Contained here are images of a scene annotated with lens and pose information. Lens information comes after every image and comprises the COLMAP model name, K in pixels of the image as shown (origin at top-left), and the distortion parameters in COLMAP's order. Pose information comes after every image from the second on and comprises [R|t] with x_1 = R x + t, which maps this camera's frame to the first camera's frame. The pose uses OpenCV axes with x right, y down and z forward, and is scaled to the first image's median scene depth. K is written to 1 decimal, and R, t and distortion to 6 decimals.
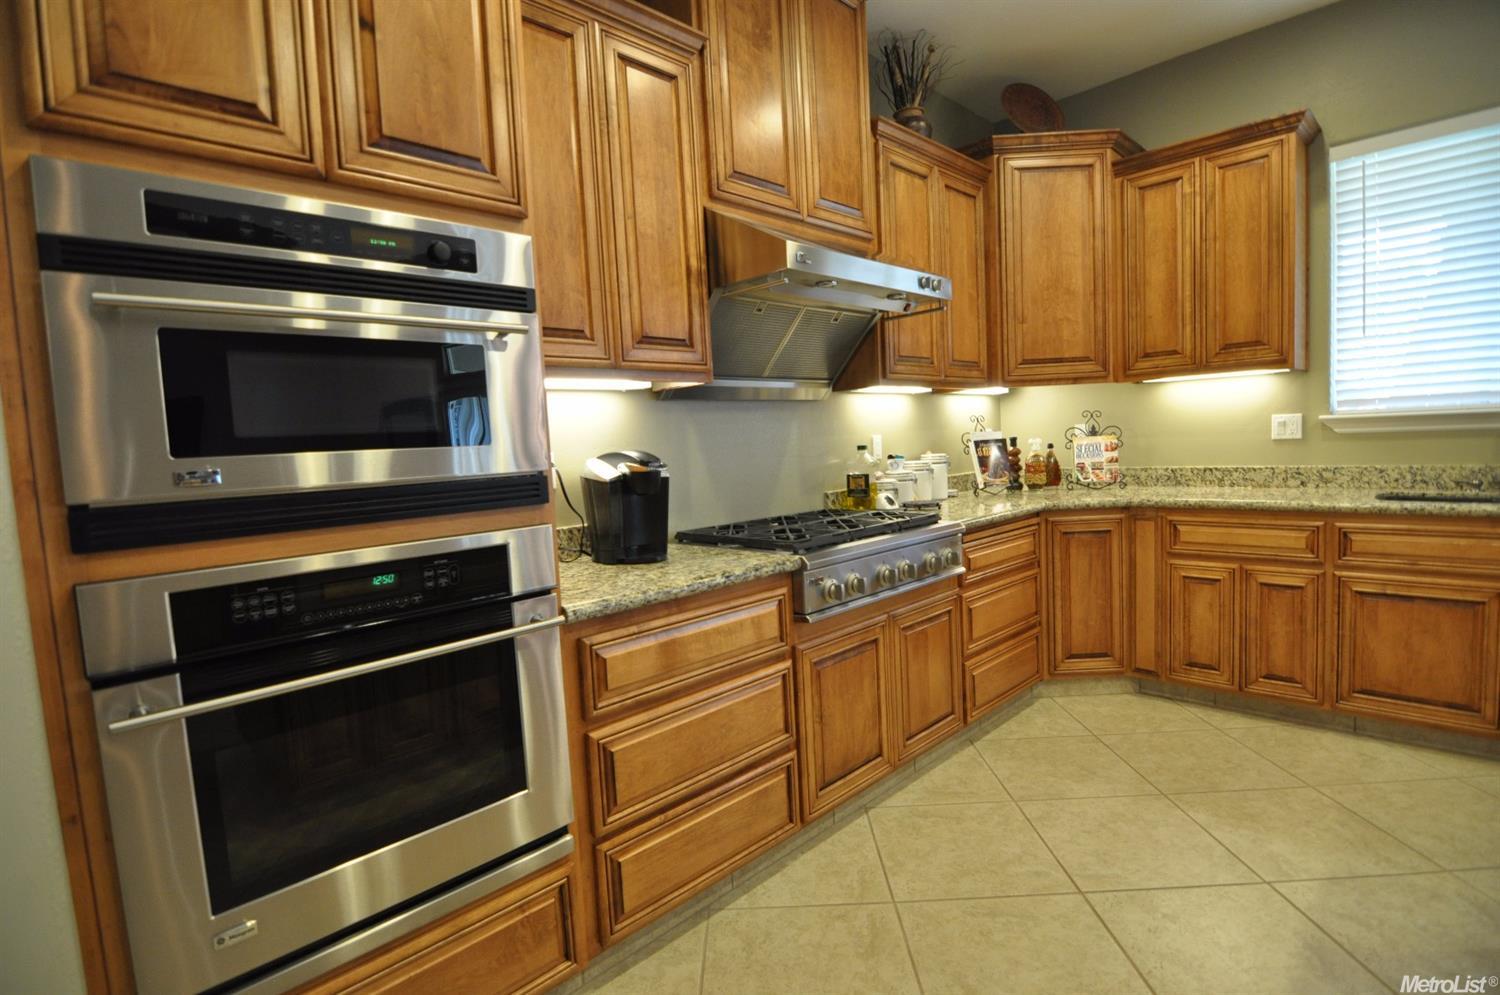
lens RADIAL K [[721.4, 0, 742.5], [0, 721.4, 497.8], [0, 0, 1]] dist [-0.004803, -0.013289]
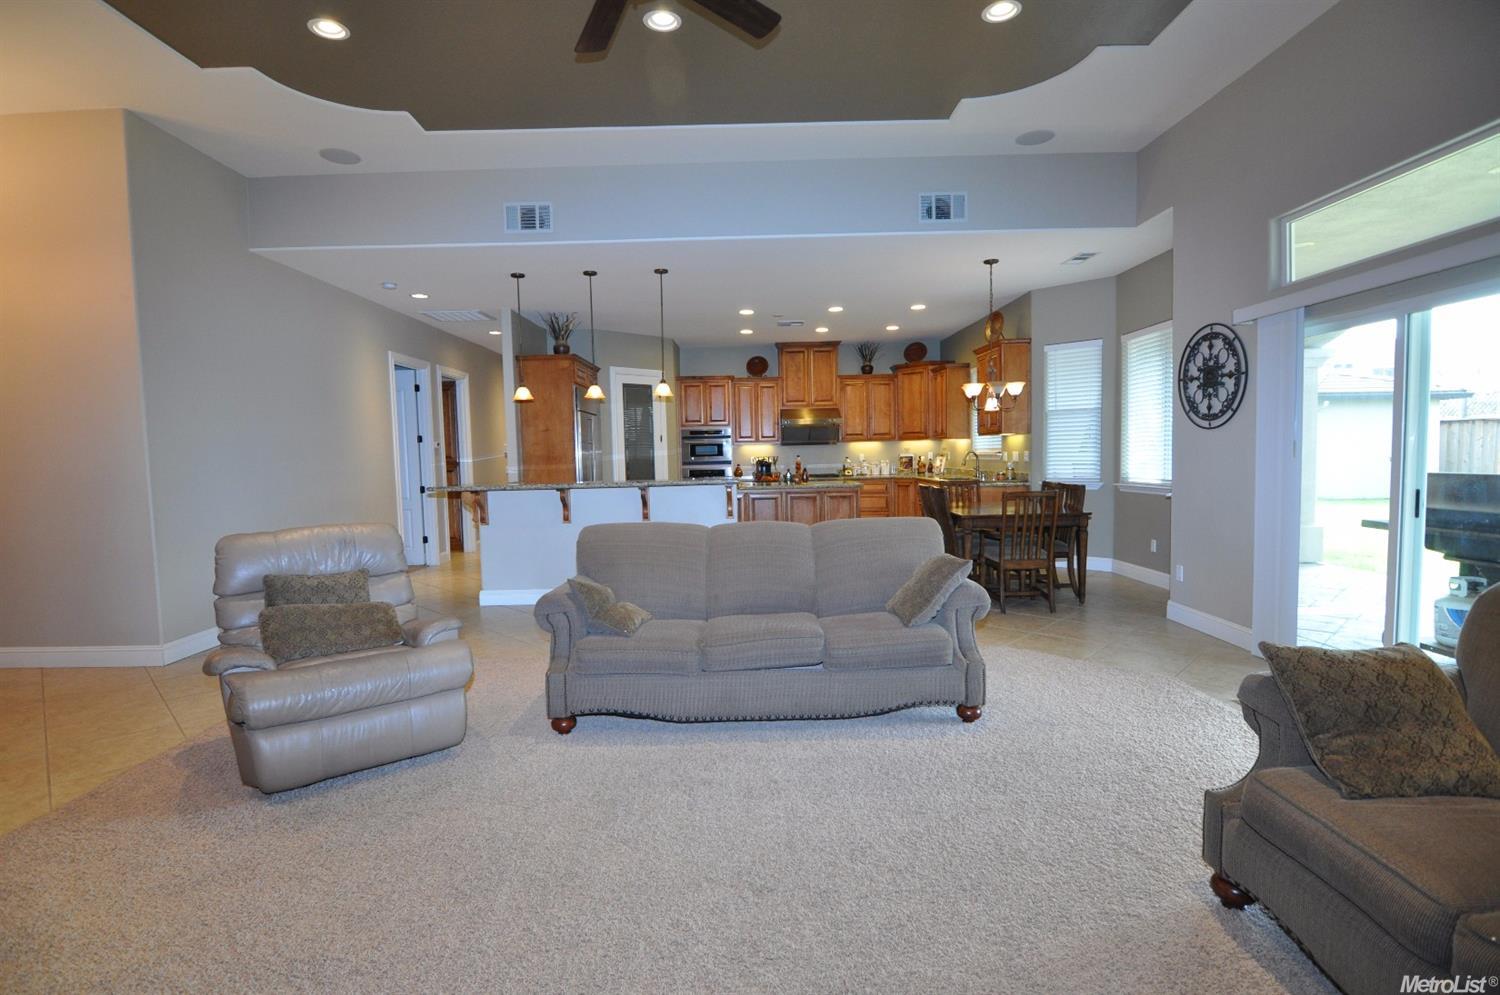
lens RADIAL K [[721.4, 0, 742.5], [0, 721.4, 497.8], [0, 0, 1]] dist [-0.004803, -0.013289]
pose [[0.716488, 0.078373, -0.693183, 2.296890], [-0.067832, 0.996787, 0.042586, 0.011963], [0.694294, 0.016508, 0.719502, -1.950977]]
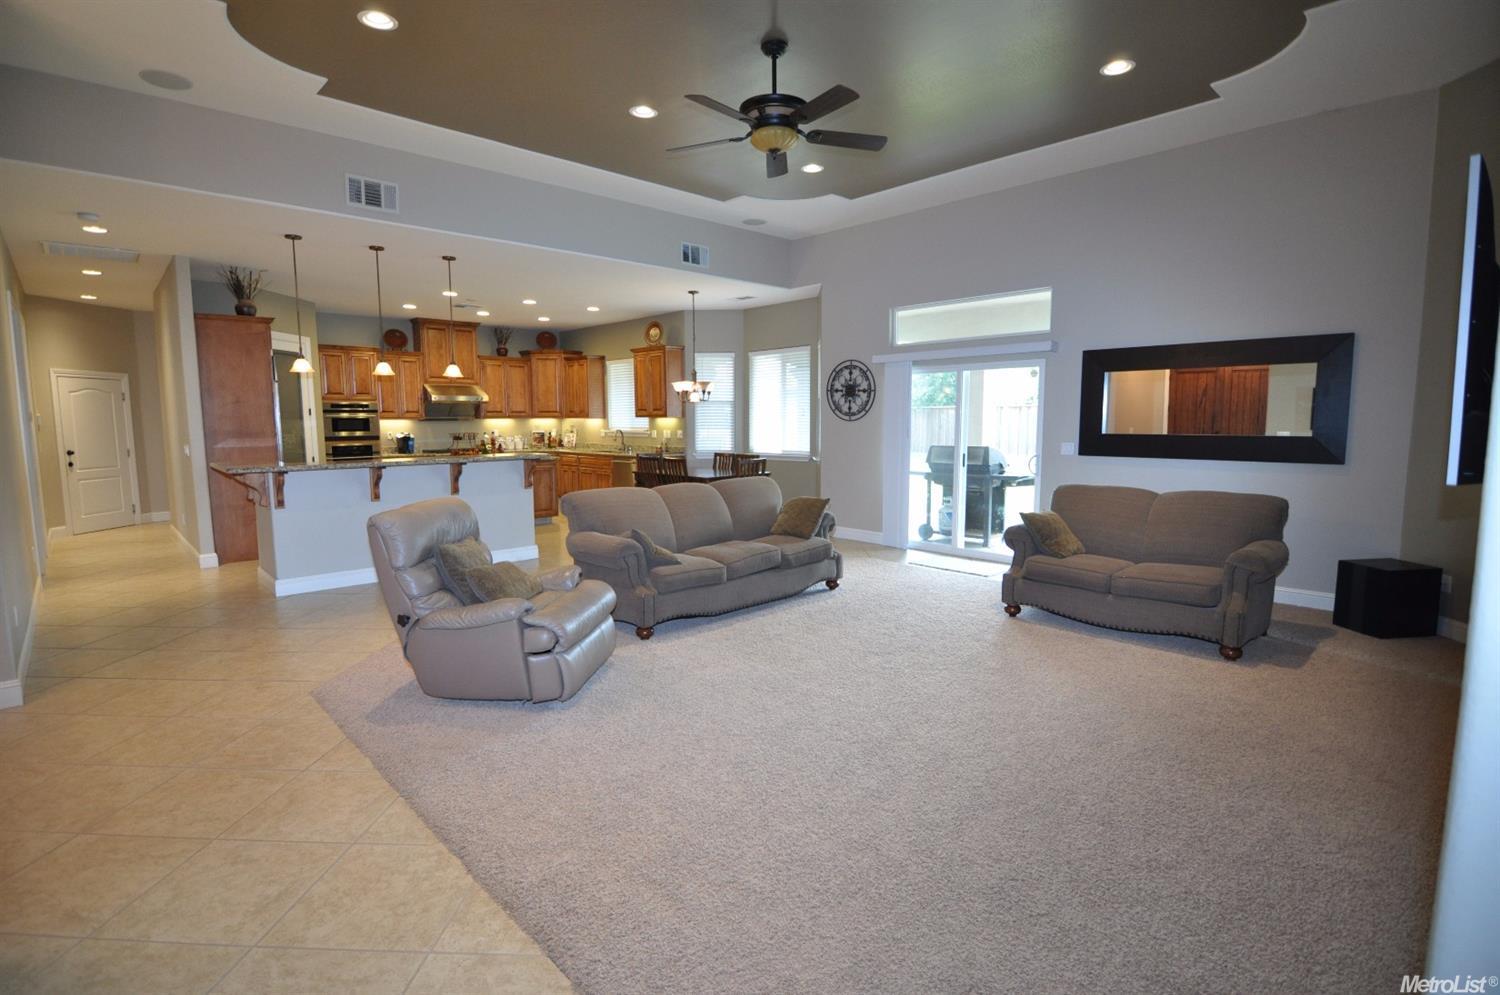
lens RADIAL K [[721.4, 0, 742.5], [0, 721.4, 497.8], [0, 0, 1]] dist [-0.004803, -0.013289]
pose [[0.998637, 0.049799, -0.015642, 1.607906], [-0.049233, 0.998185, 0.034683, 0.072325], [0.017341, -0.033865, 0.999276, -2.818299]]
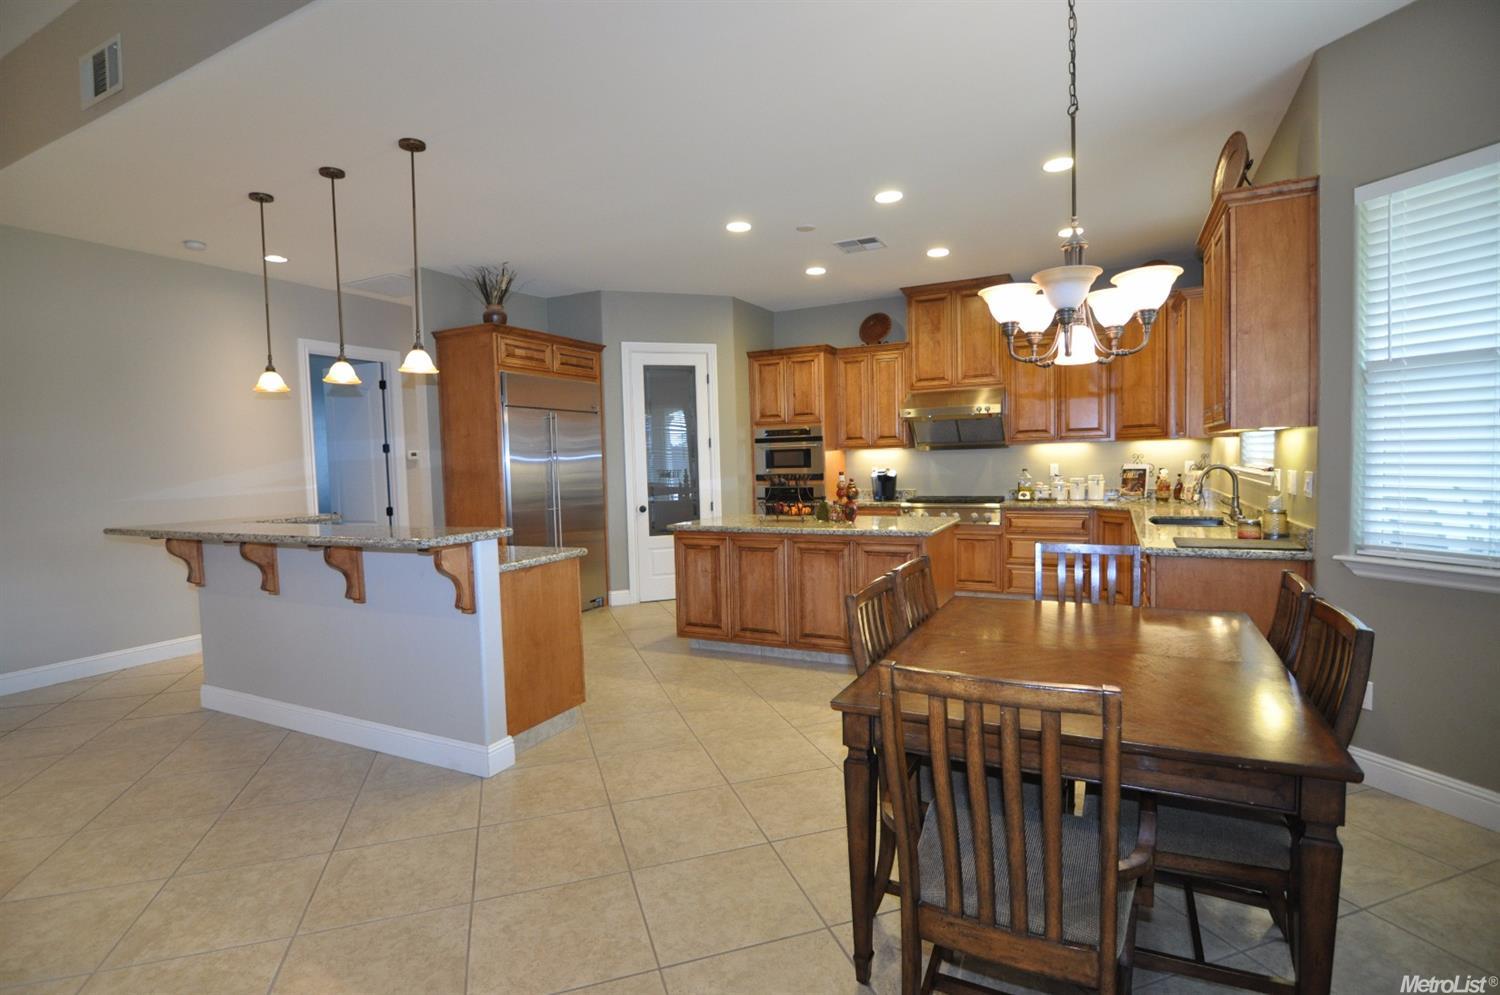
lens RADIAL K [[721.4, 0, 742.5], [0, 721.4, 497.8], [0, 0, 1]] dist [-0.004803, -0.013289]
pose [[0.321531, 0.094077, -0.942214, 1.924860], [-0.062206, 0.995001, 0.078120, -0.102238], [0.944853, 0.033494, 0.325776, -0.500626]]
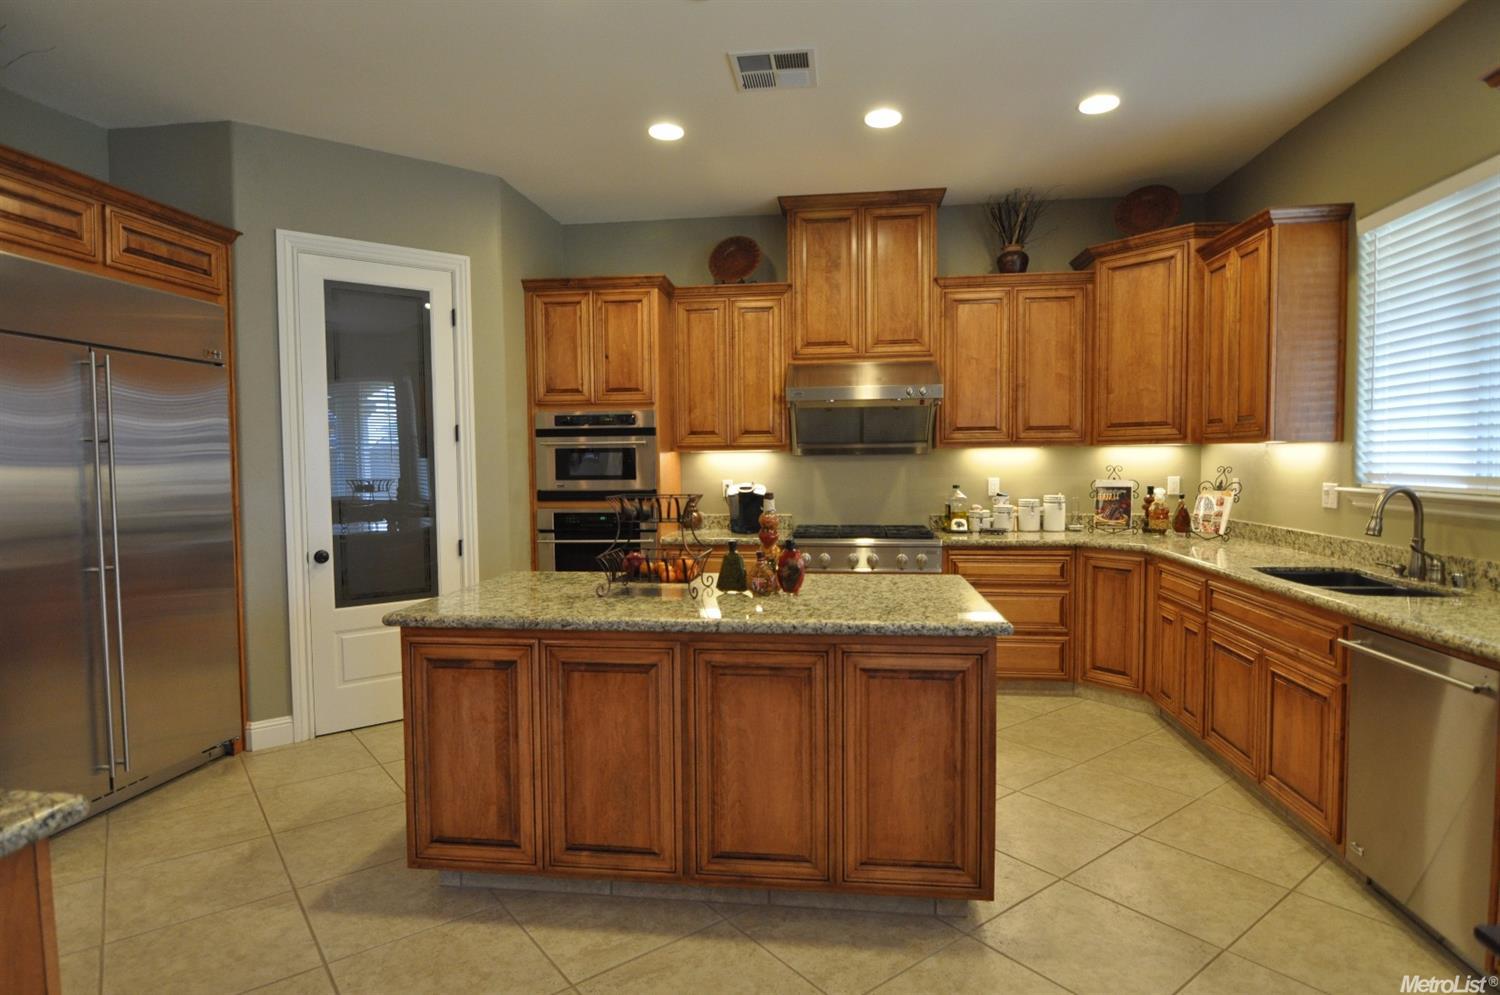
lens RADIAL K [[803.2, 0, 742.3], [0, 803.2, 498.8], [0, 0, 1]] dist [0.002539, -0.019648]
pose [[0.620723, 0.083244, -0.779598, 1.156632], [-0.082403, 0.995767, 0.040716, -0.075035], [0.779687, 0.038968, 0.624955, -0.349014]]
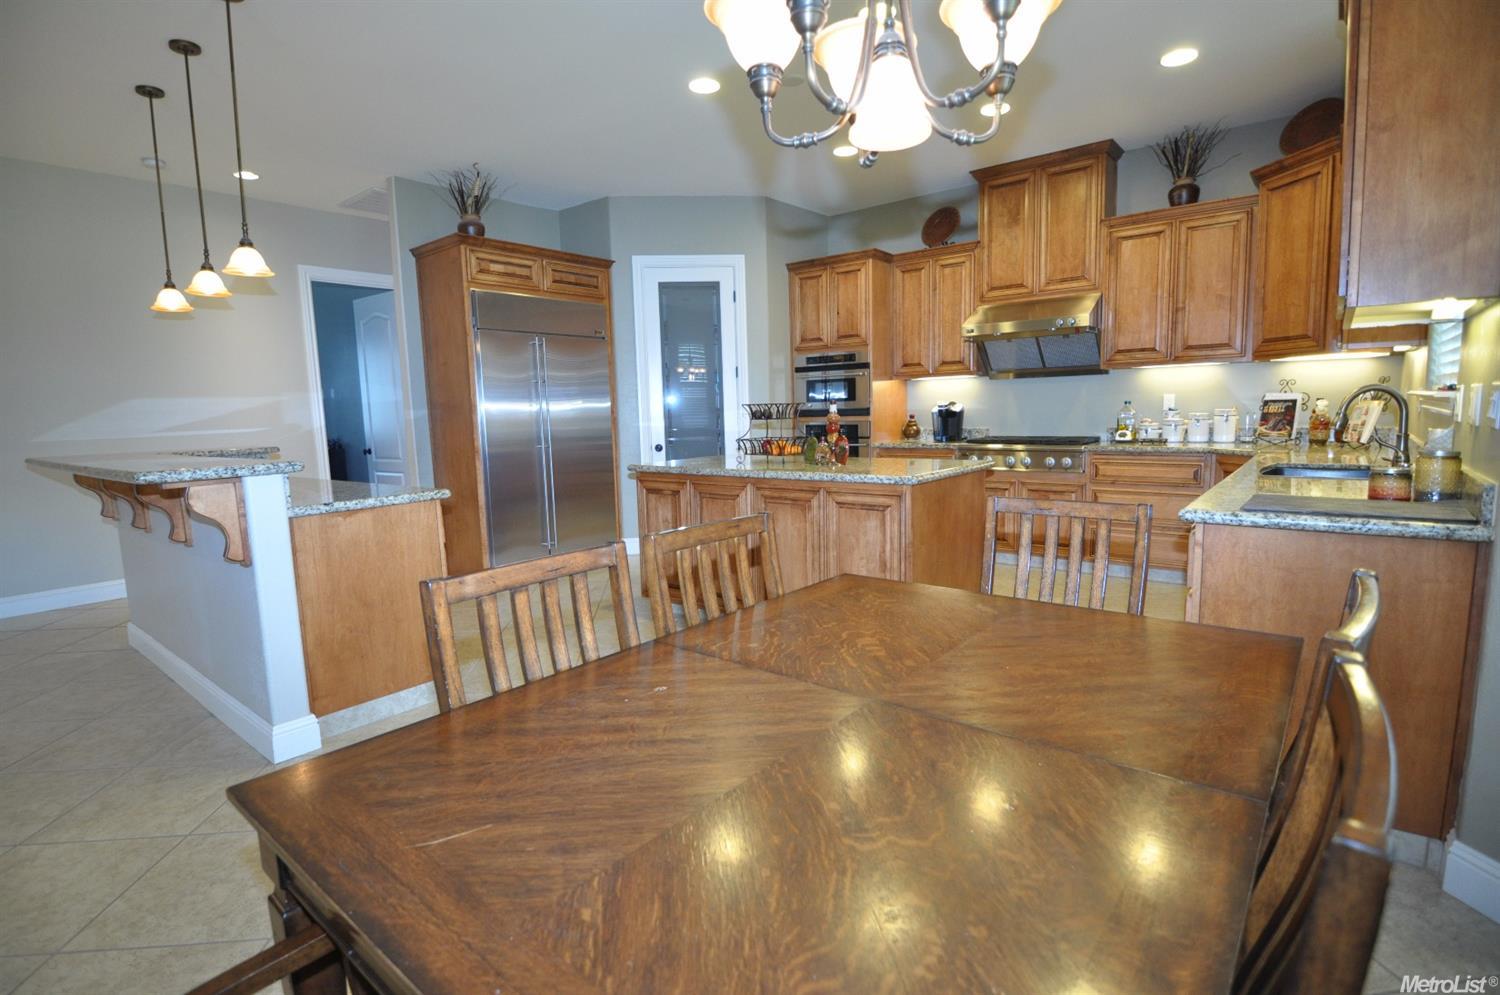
lens RADIAL K [[721.4, 0, 742.5], [0, 721.4, 497.8], [0, 0, 1]] dist [-0.004803, -0.013289]
pose [[0.111879, 0.171379, -0.978832, 1.719267], [-0.053628, 0.984622, 0.166263, -0.080941], [0.992274, 0.033892, 0.119349, -0.075636]]
